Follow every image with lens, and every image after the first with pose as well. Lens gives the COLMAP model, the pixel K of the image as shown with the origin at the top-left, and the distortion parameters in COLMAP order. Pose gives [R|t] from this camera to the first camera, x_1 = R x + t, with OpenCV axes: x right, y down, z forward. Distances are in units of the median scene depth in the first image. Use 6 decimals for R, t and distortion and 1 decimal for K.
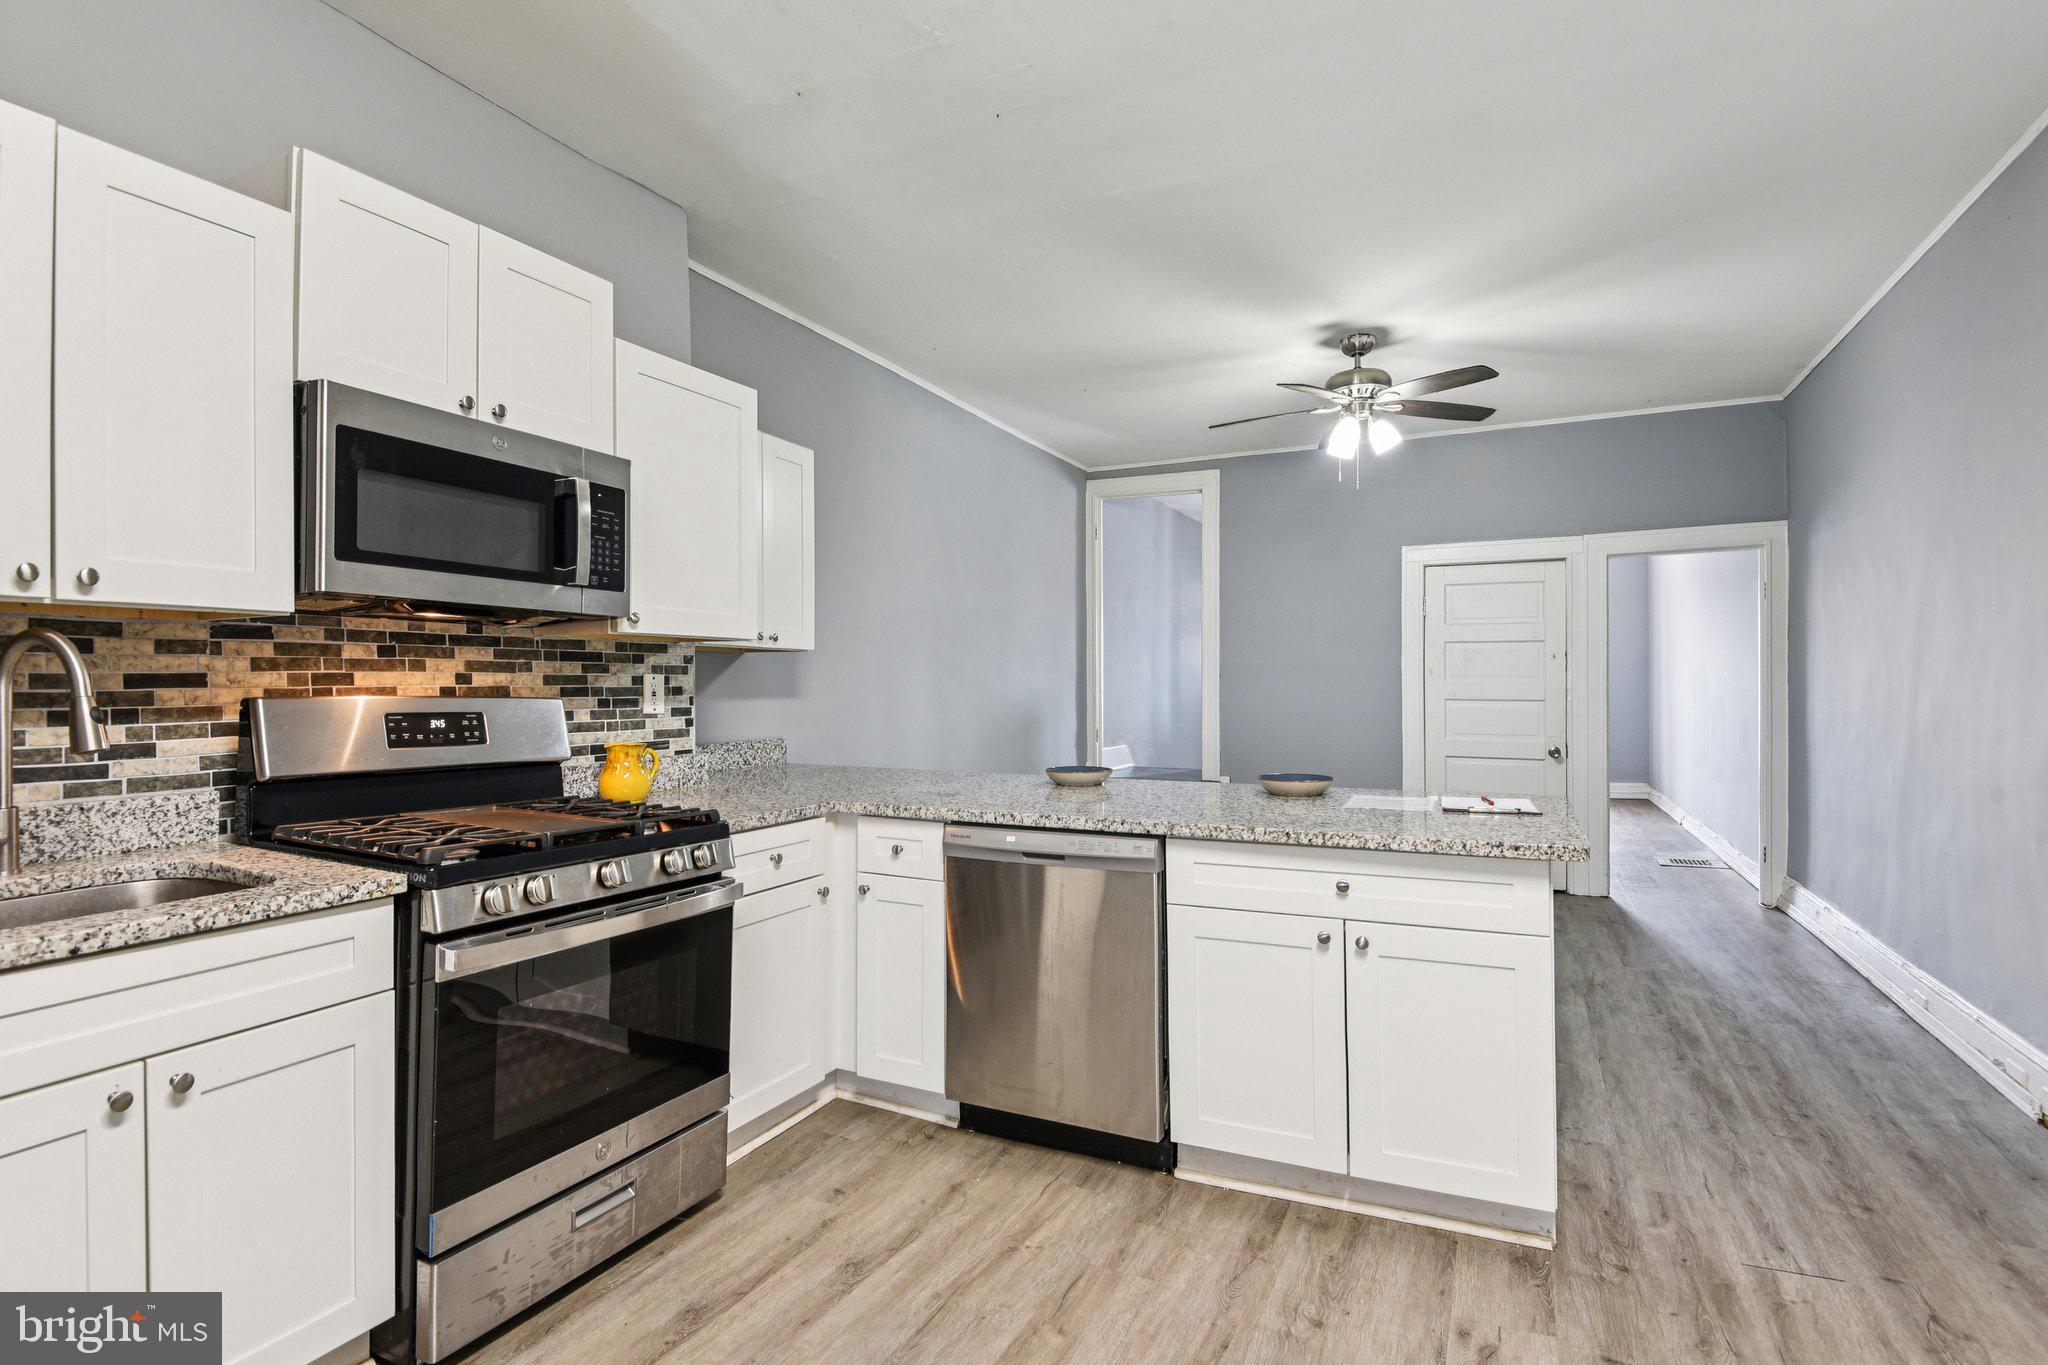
lens RADIAL K [[986.0, 0, 969.5], [0, 986.0, 687.7], [0, 0, 1]] dist [-0.017969, -0.012515]
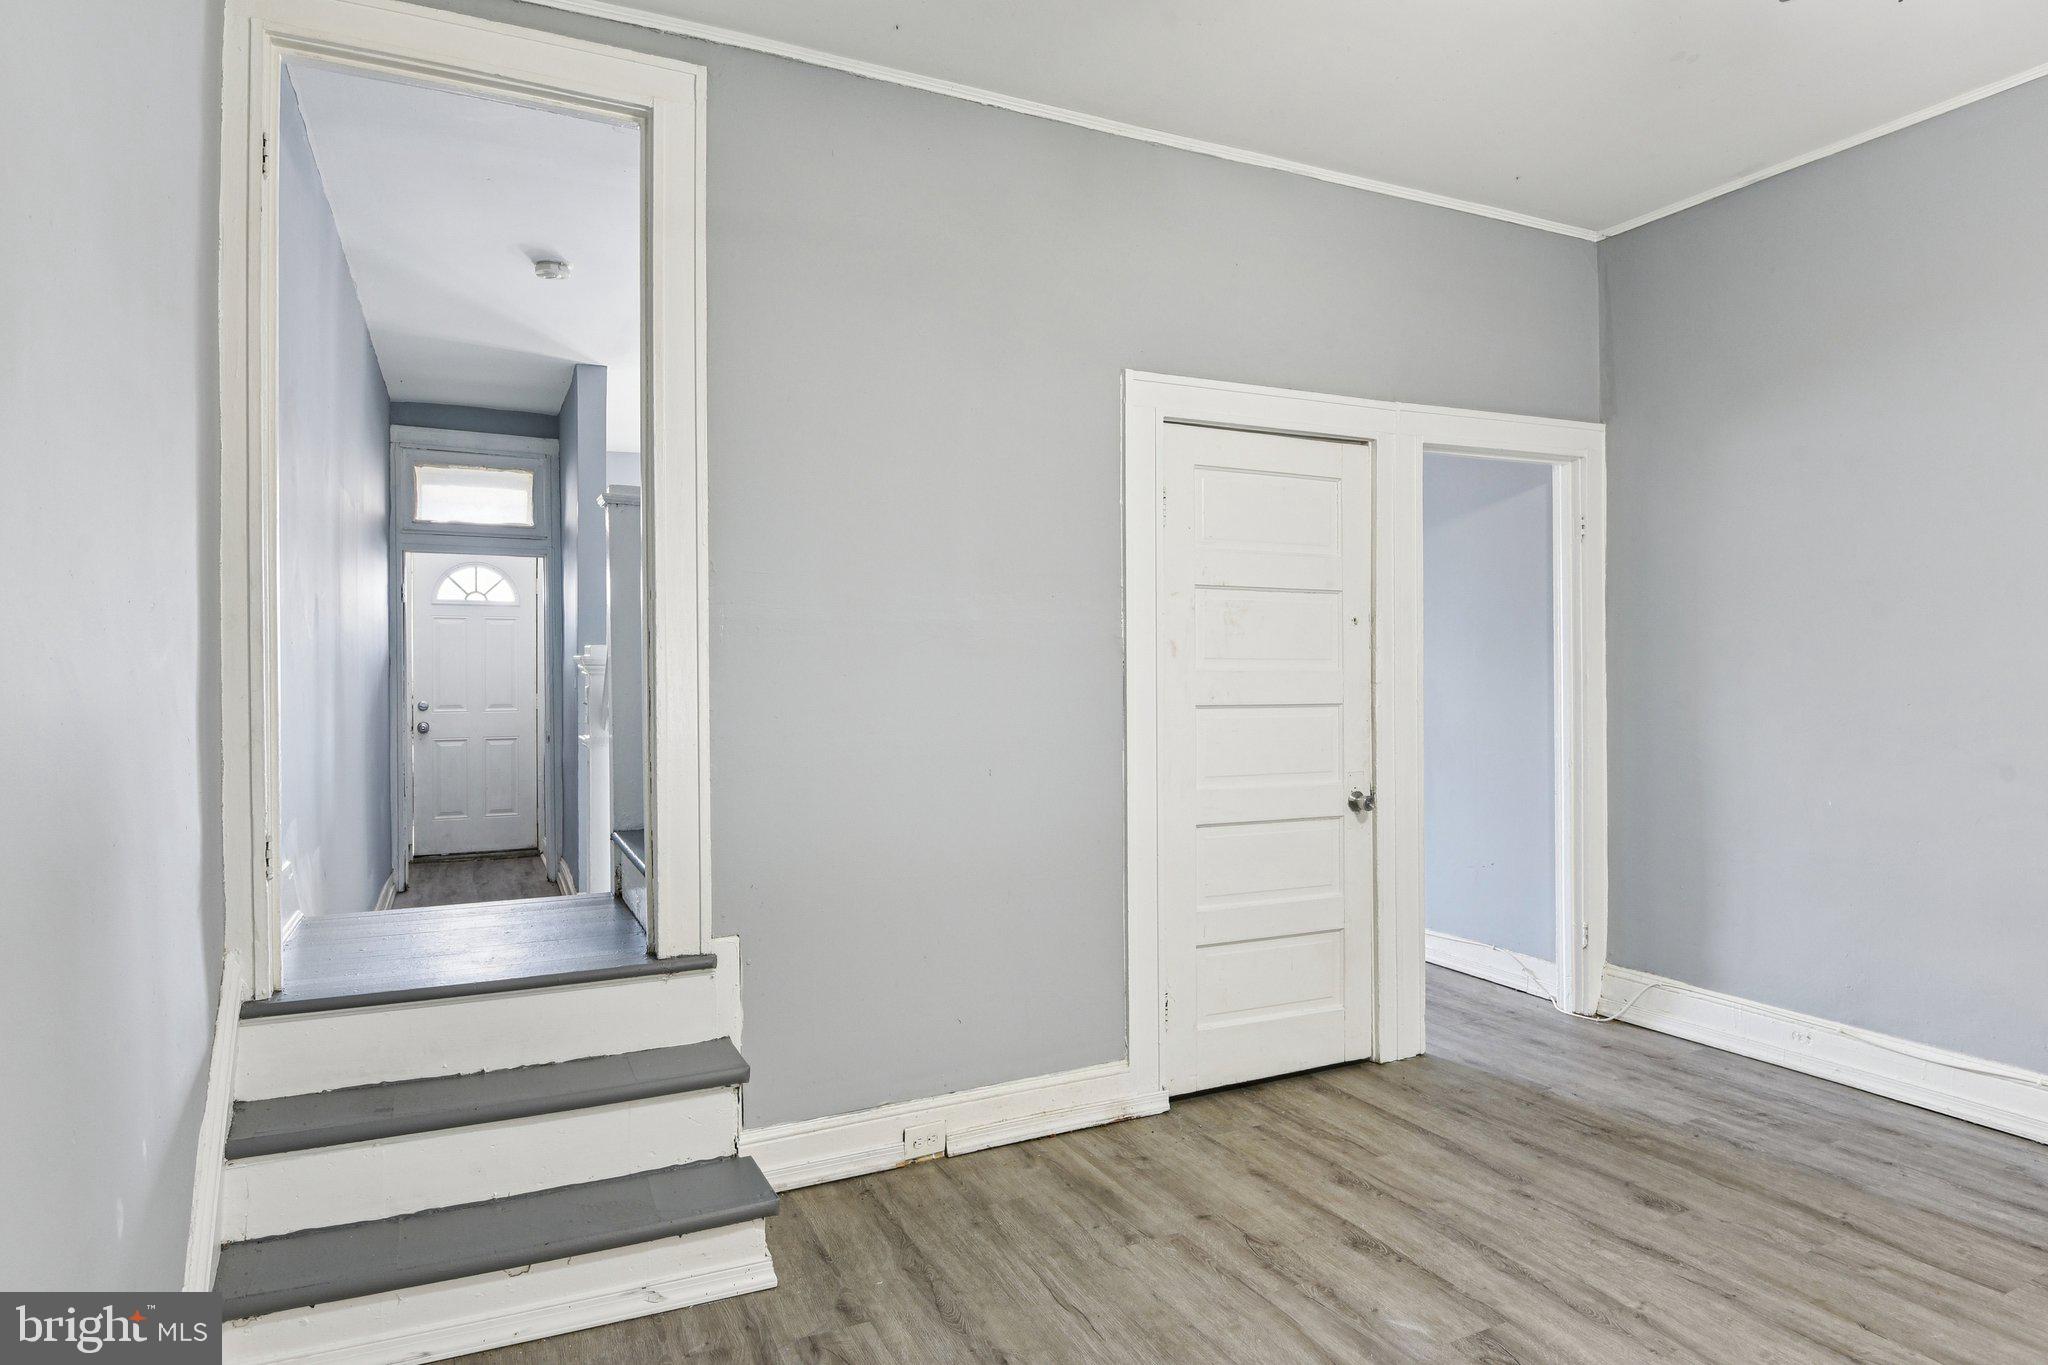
lens RADIAL K [[1198.5, 0, 1015.4], [0, 1198.5, 667.6], [0, 0, 1]] dist [-0.020230, -0.010784]
pose [[0.600927, -0.003205, 0.799297, -0.074095], [0.000320, 0.999993, 0.003770, -0.020973], [-0.799304, -0.002010, 0.600924, 1.689052]]
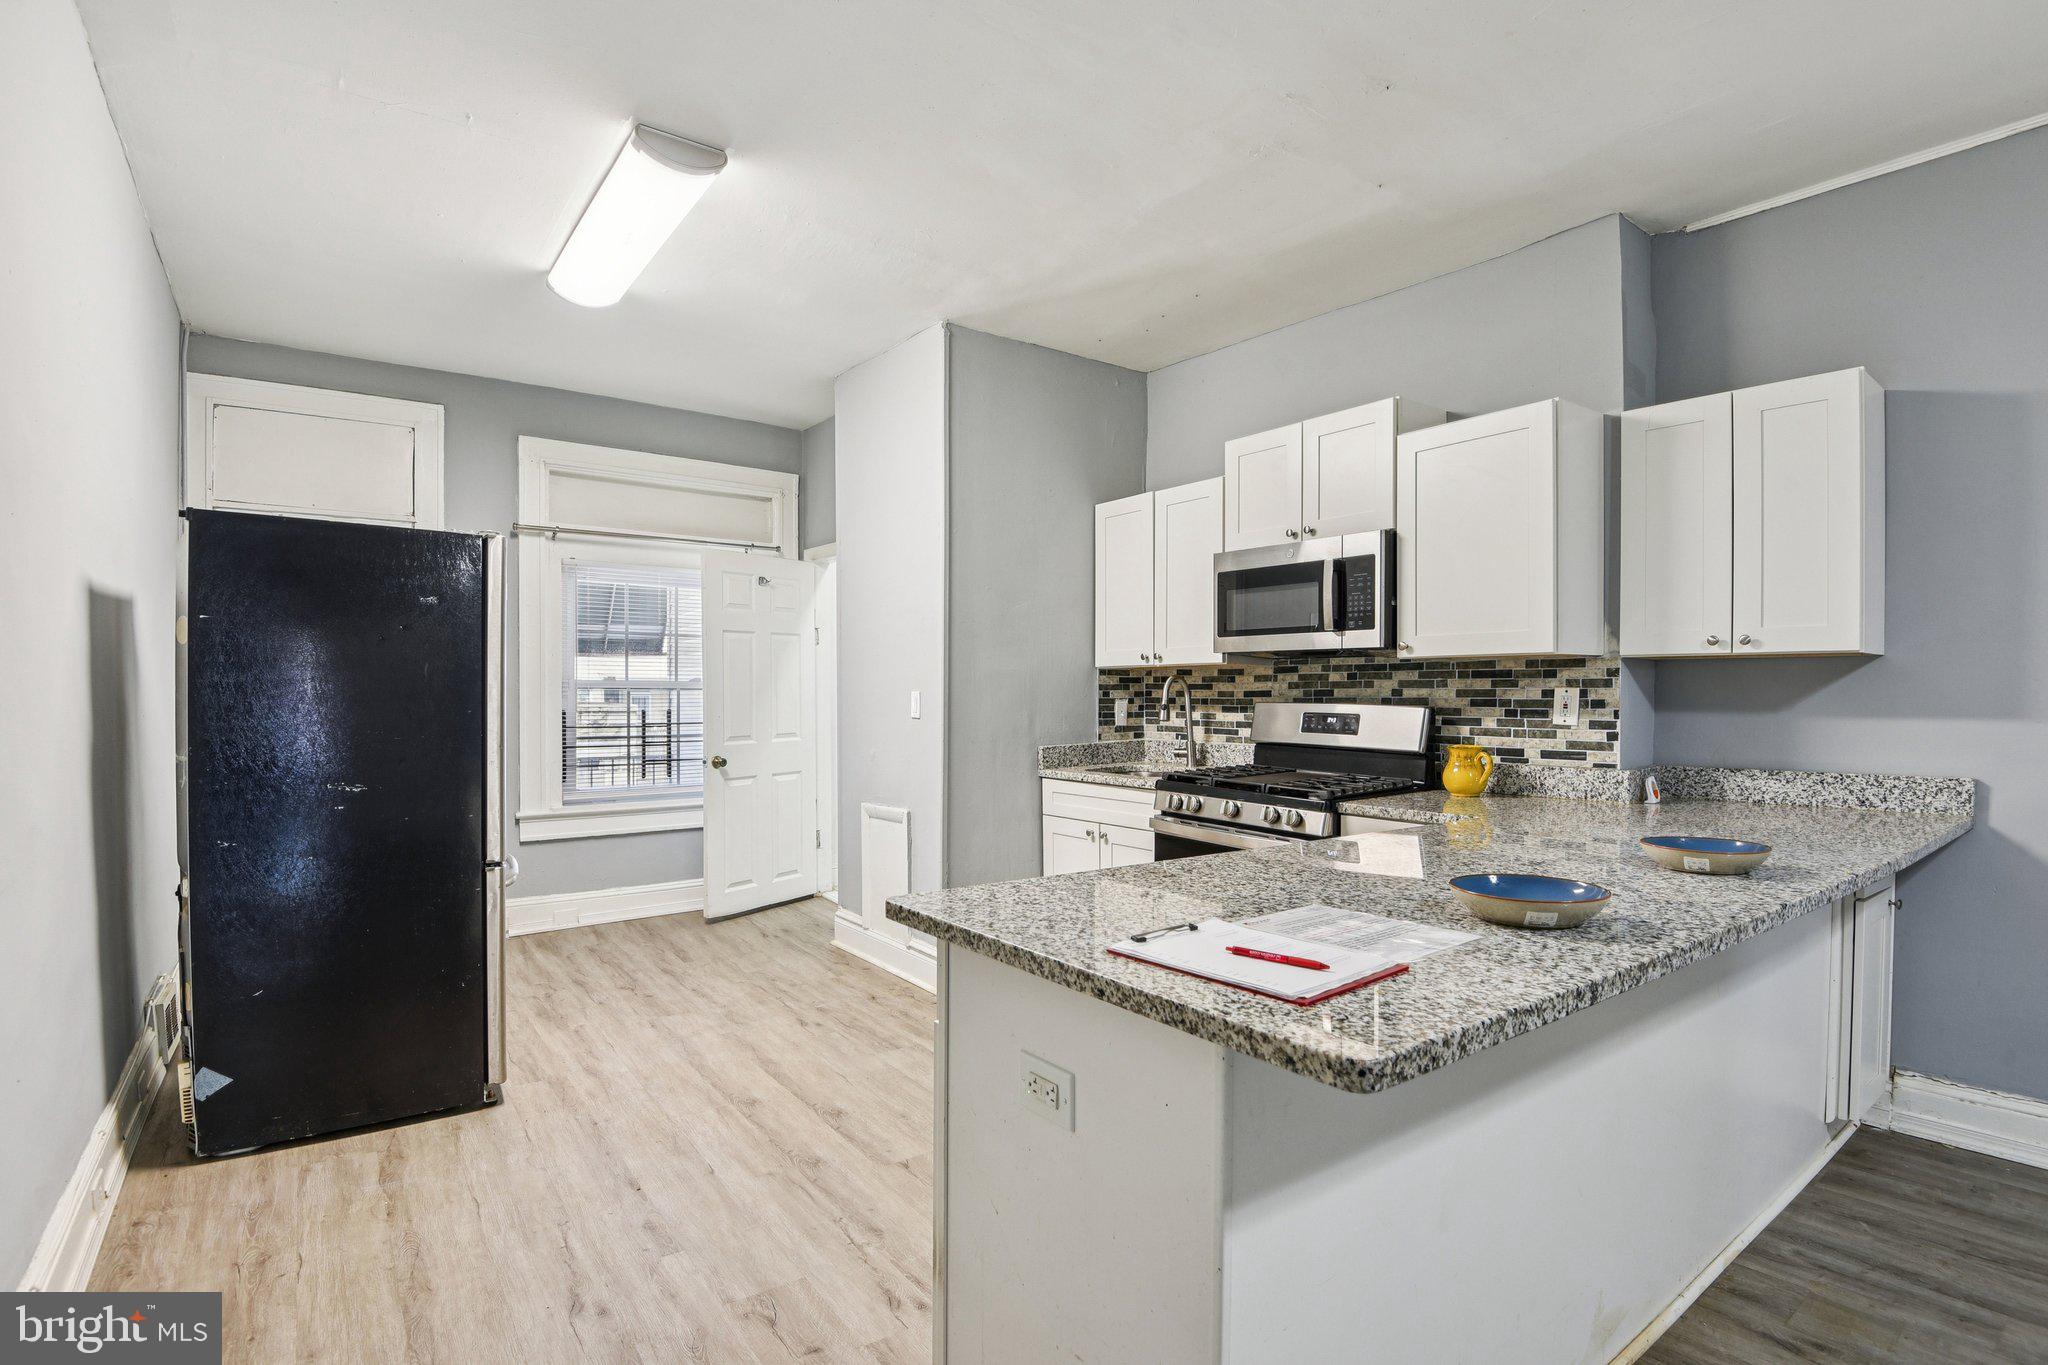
lens RADIAL K [[986.0, 0, 1036.7], [0, 986.0, 702.0], [0, 0, 1]] dist [-0.017969, -0.012515]
pose [[-0.417856, 0.011992, -0.908434, 1.037149], [-0.002555, 0.999893, 0.014374, -0.014276], [0.908510, 0.008328, -0.417781, 1.097350]]
